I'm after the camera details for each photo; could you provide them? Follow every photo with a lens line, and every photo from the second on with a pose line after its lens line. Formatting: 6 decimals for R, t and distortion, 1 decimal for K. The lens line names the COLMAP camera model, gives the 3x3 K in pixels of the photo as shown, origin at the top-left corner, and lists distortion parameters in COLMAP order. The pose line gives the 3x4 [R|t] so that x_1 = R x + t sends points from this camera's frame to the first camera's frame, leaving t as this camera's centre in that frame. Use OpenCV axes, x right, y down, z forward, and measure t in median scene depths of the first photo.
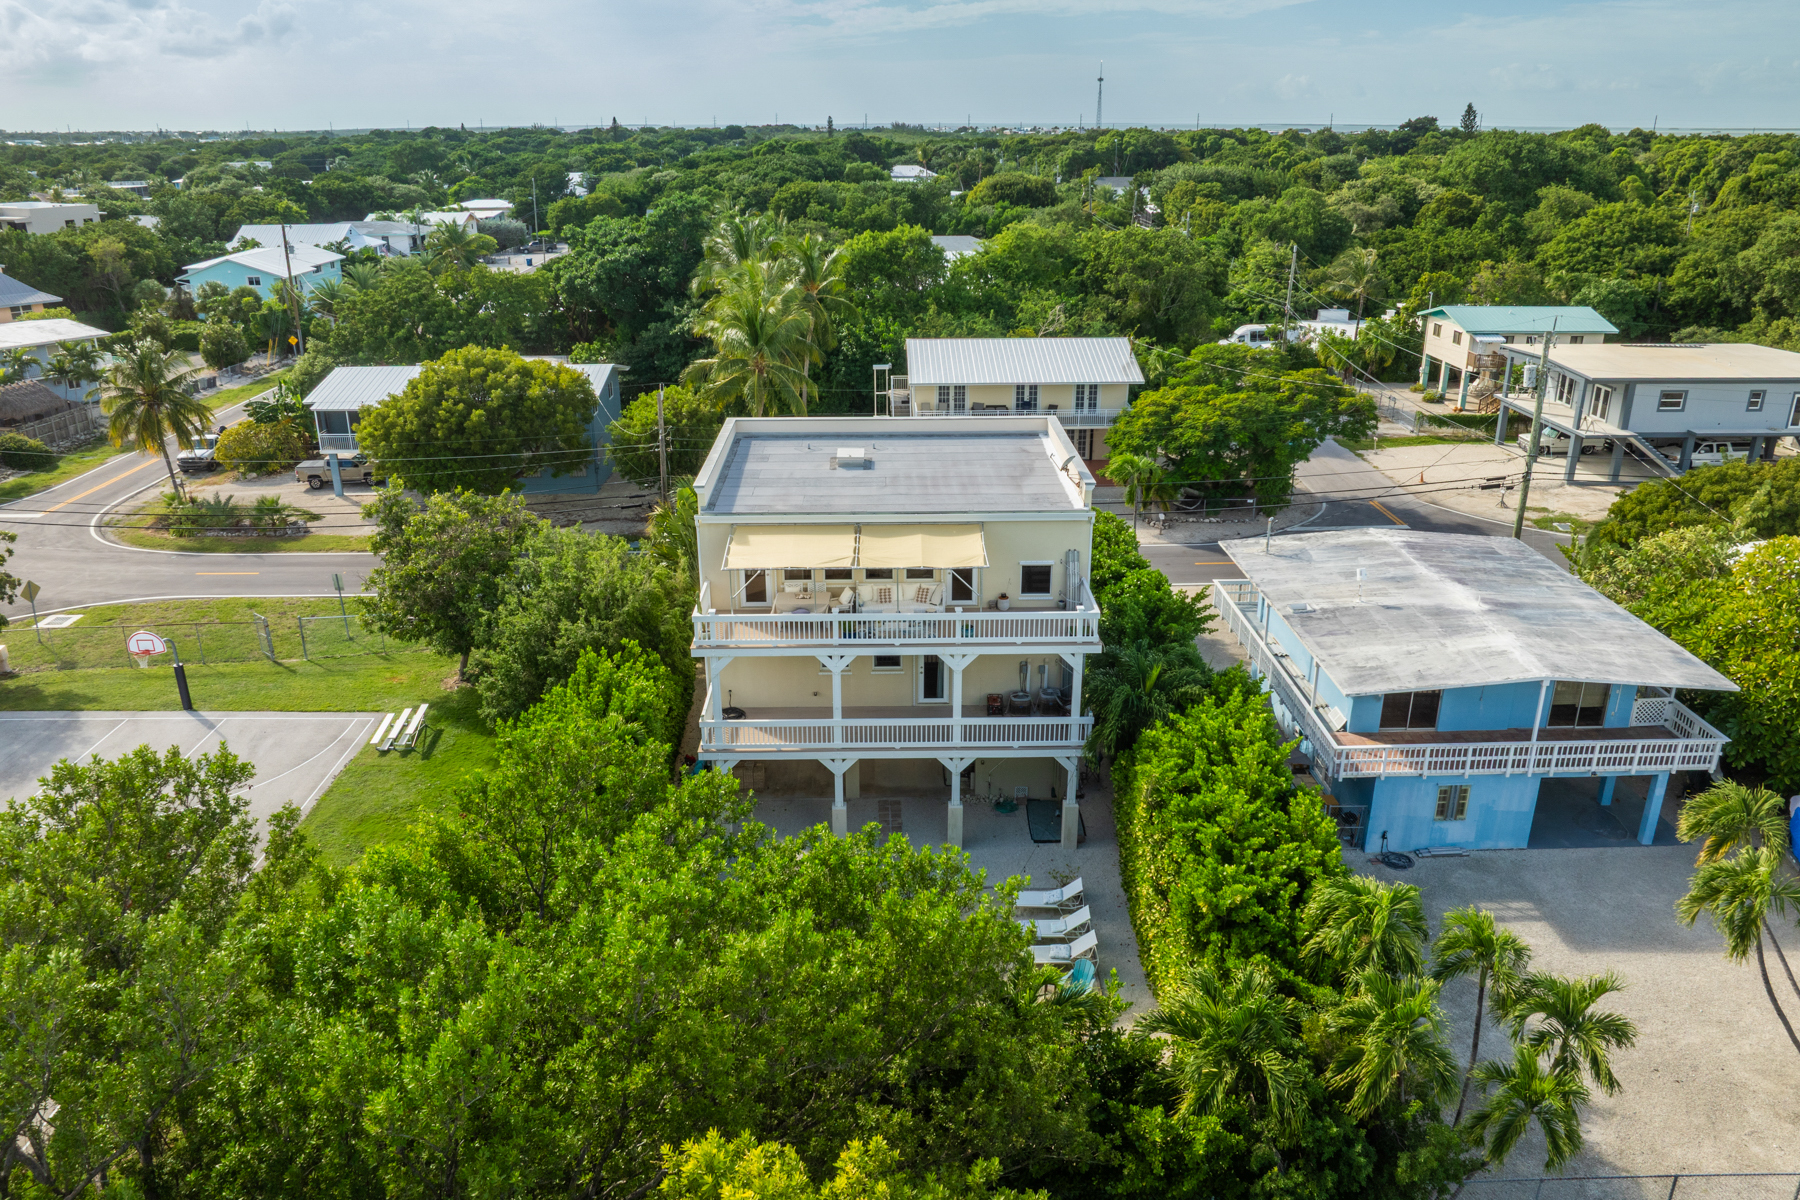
lens RADIAL K [[1267.7, 0, 891.9], [0, 1267.7, 600.8], [0, 0, 1]] dist [-0.029133, 0.004606]
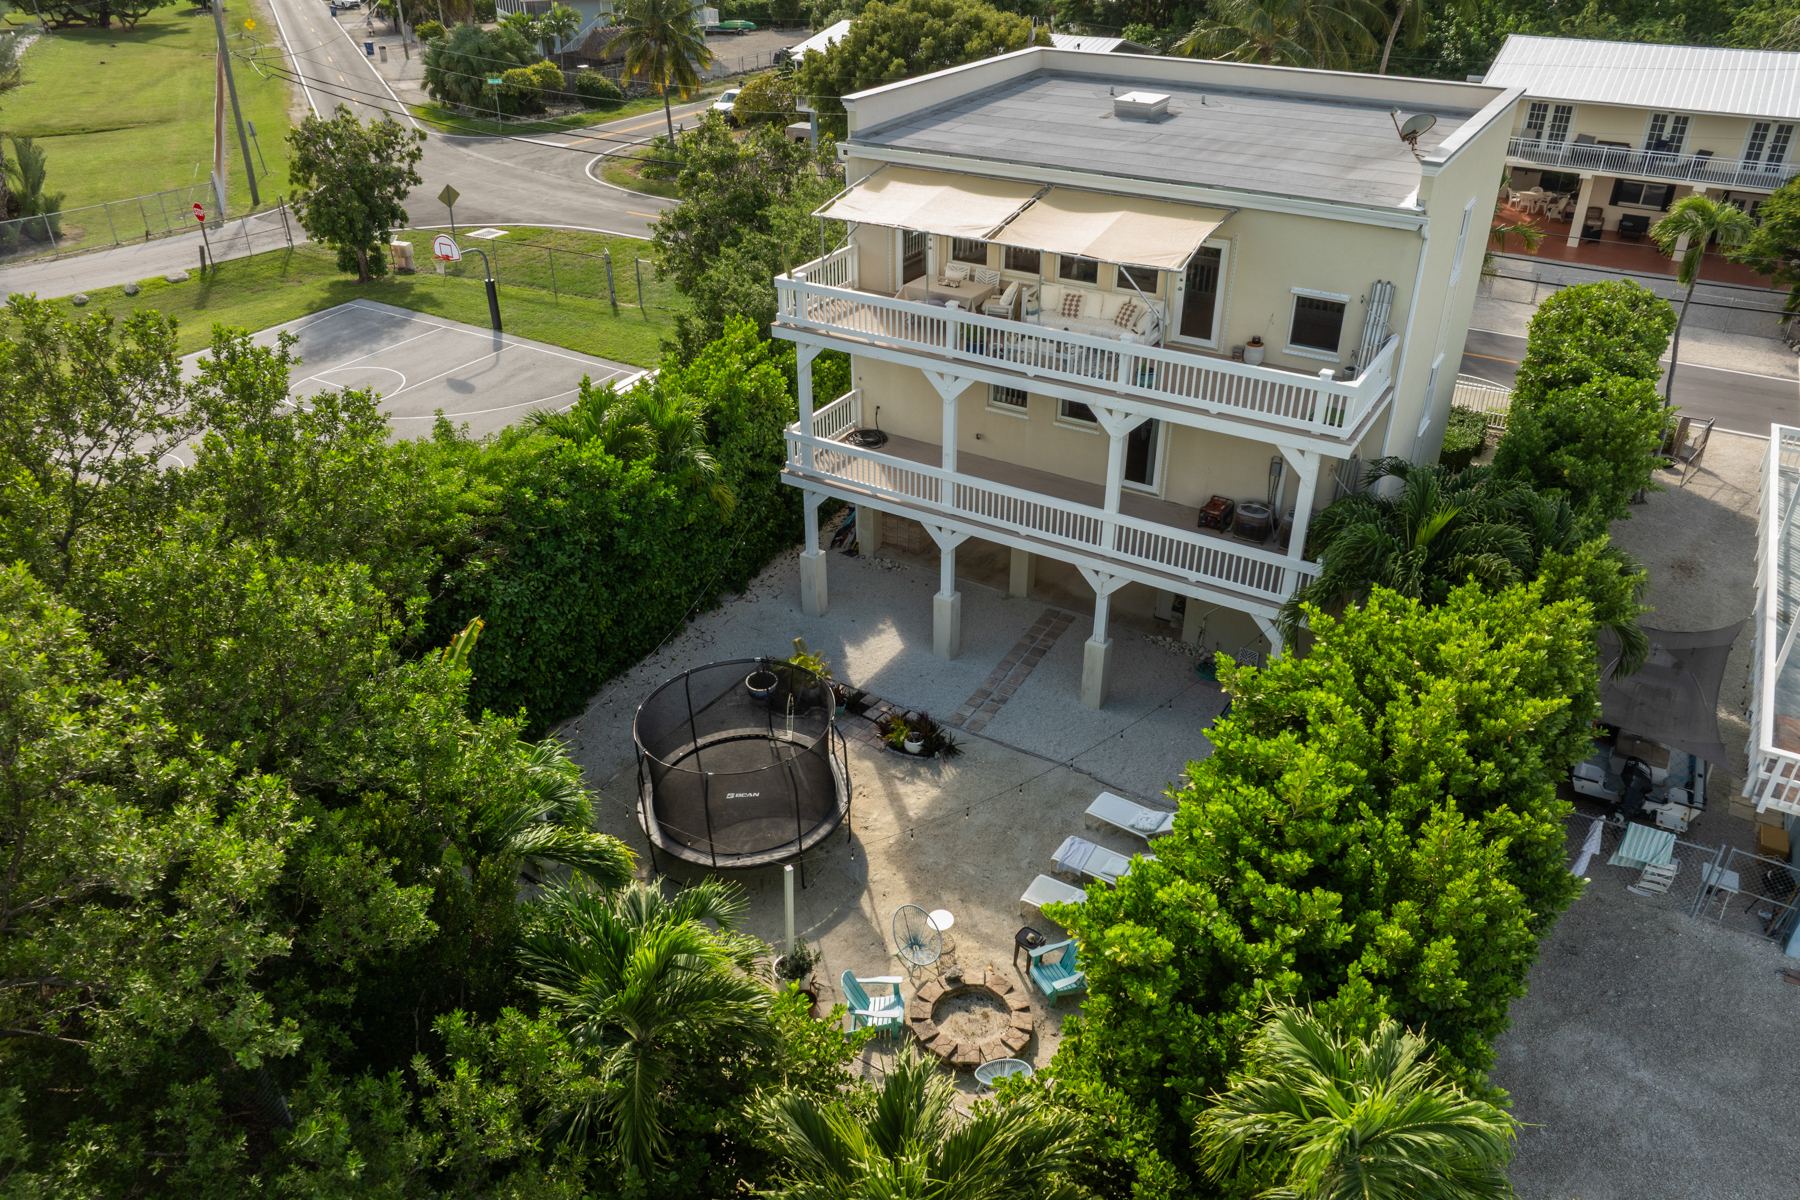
lens RADIAL K [[1267.7, 0, 891.9], [0, 1267.7, 600.8], [0, 0, 1]] dist [-0.029133, 0.004606]
pose [[0.848071, 0.274814, -0.453049, 0.251266], [-0.188911, 0.955624, 0.226045, 0.011451], [0.495065, -0.106116, 0.862352, 0.376319]]
